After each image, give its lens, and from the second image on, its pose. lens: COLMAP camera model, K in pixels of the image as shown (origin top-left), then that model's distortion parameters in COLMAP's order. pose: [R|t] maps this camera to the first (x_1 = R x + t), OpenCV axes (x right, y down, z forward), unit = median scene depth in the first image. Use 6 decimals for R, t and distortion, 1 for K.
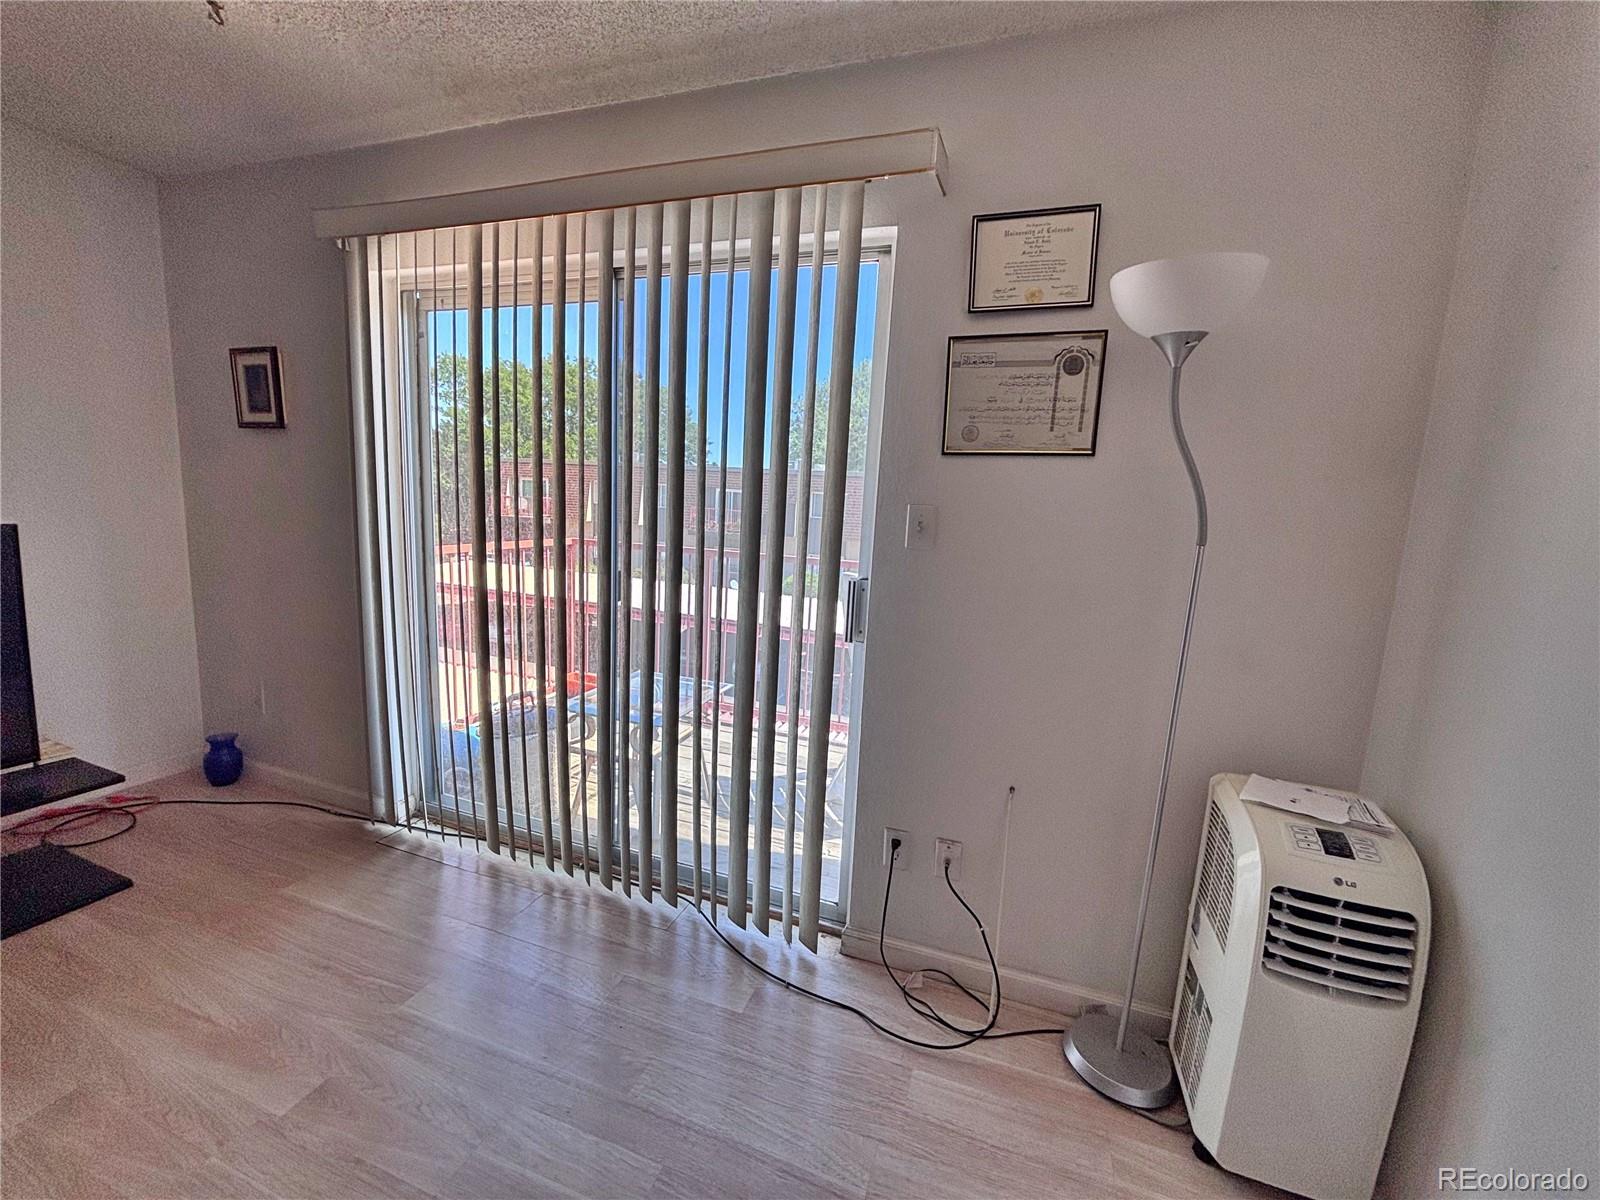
lens RADIAL K [[645.1, 0, 798.2], [0, 645.1, 597.3], [0, 0, 1]] dist [-0.008428, 0.003015]
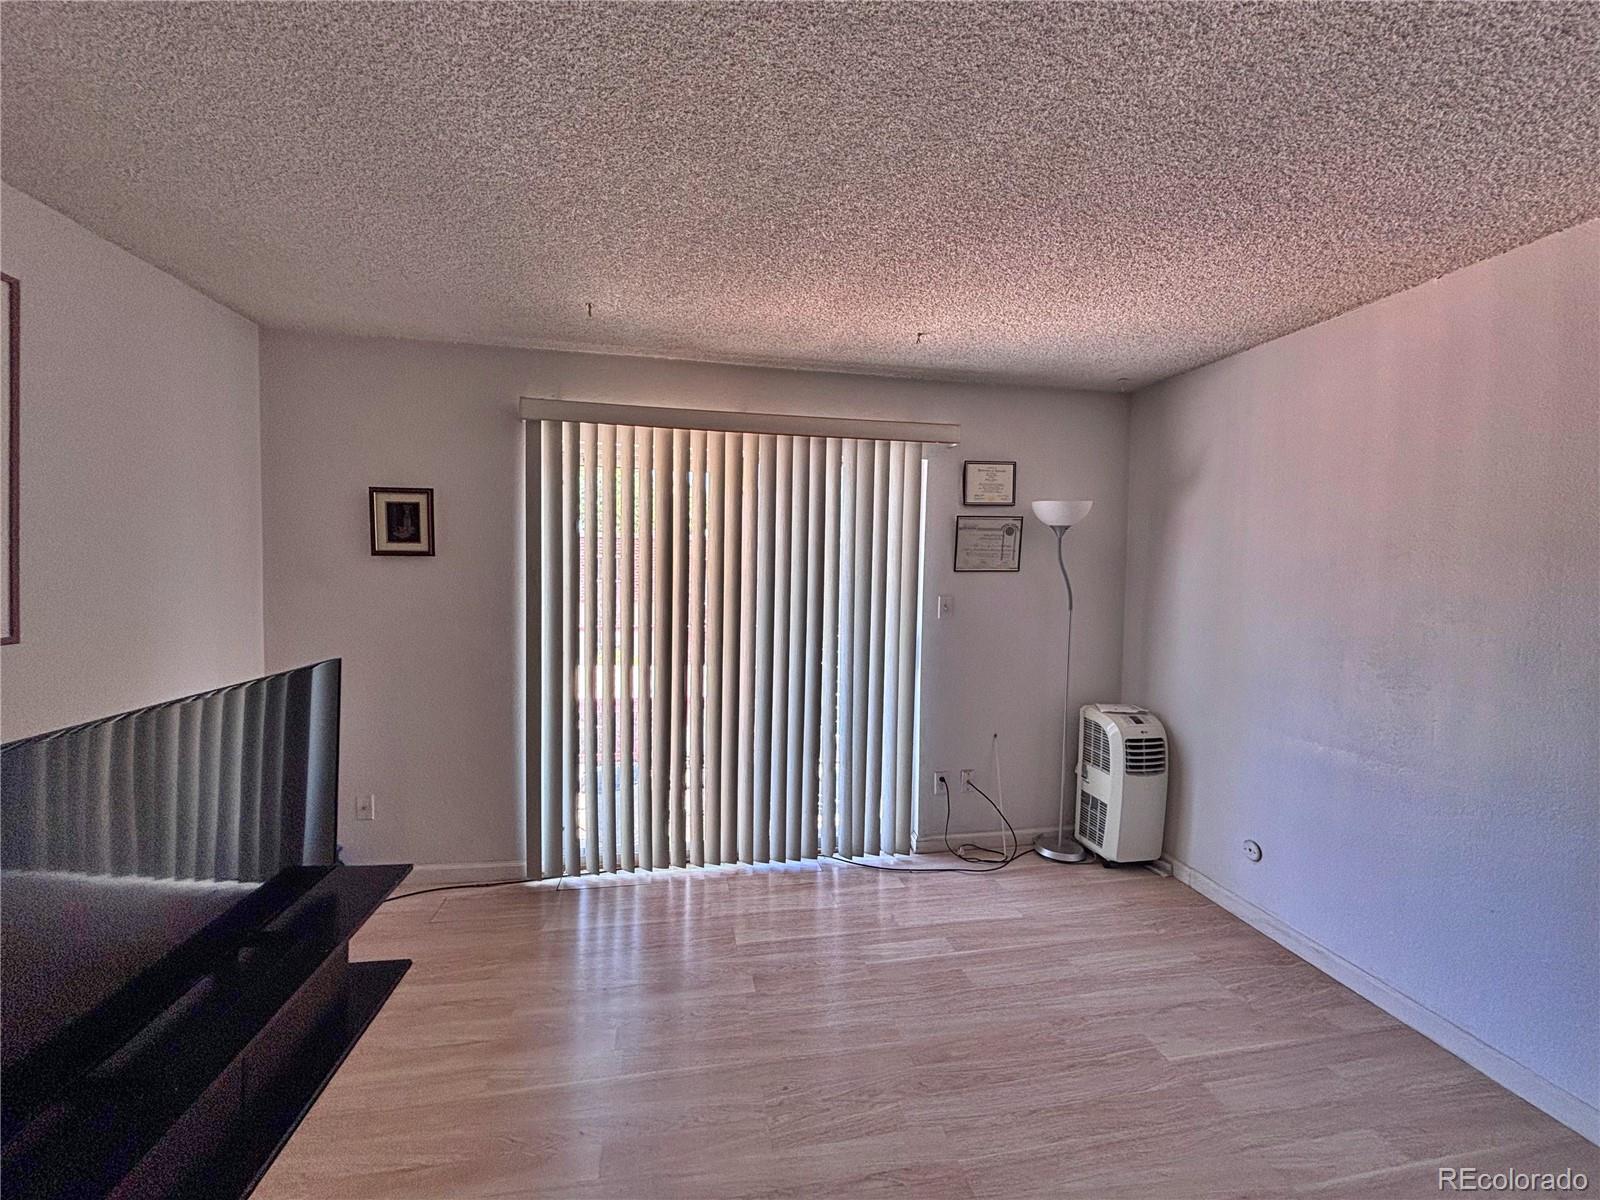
lens RADIAL K [[645.1, 0, 803.5], [0, 645.1, 605.1], [0, 0, 1]] dist [-0.008428, 0.003015]
pose [[0.866149, -0.065786, 0.495438, -1.275691], [0.102645, 0.993582, -0.047517, -0.080304], [-0.489132, 0.092011, 0.867343, -0.527543]]
